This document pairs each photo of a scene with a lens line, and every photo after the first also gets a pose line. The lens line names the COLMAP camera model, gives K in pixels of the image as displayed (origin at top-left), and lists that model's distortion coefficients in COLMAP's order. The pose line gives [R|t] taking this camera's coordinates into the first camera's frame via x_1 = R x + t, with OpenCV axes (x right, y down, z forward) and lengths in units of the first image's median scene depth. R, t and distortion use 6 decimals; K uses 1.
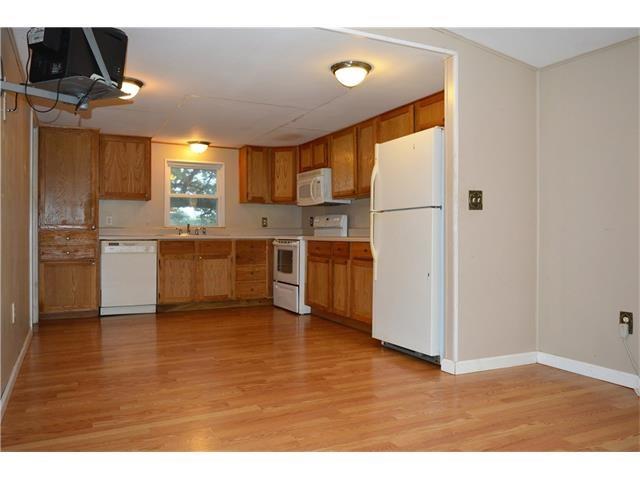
lens RADIAL K [[508.1, 0, 314.0], [0, 508.1, 239.0], [0, 0, 1]] dist [-0.010725, 0.005486]
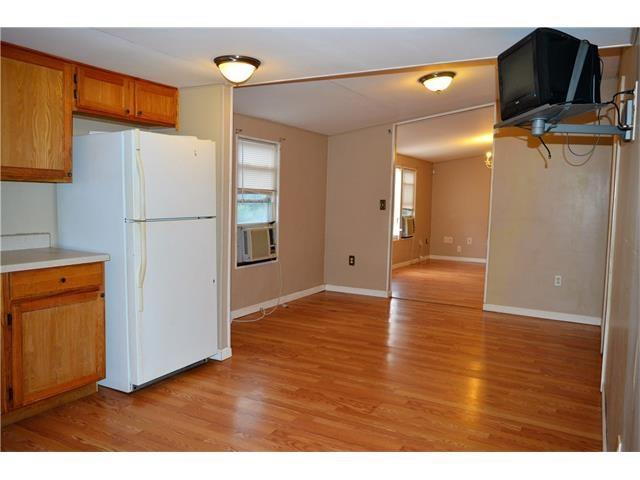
lens RADIAL K [[508.1, 0, 314.0], [0, 508.1, 239.0], [0, 0, 1]] dist [-0.010725, 0.005486]
pose [[-0.568571, -0.083660, 0.818369, -0.900034], [-0.020453, 0.995946, 0.087603, -0.137745], [-0.822380, 0.033070, -0.567977, 1.691592]]
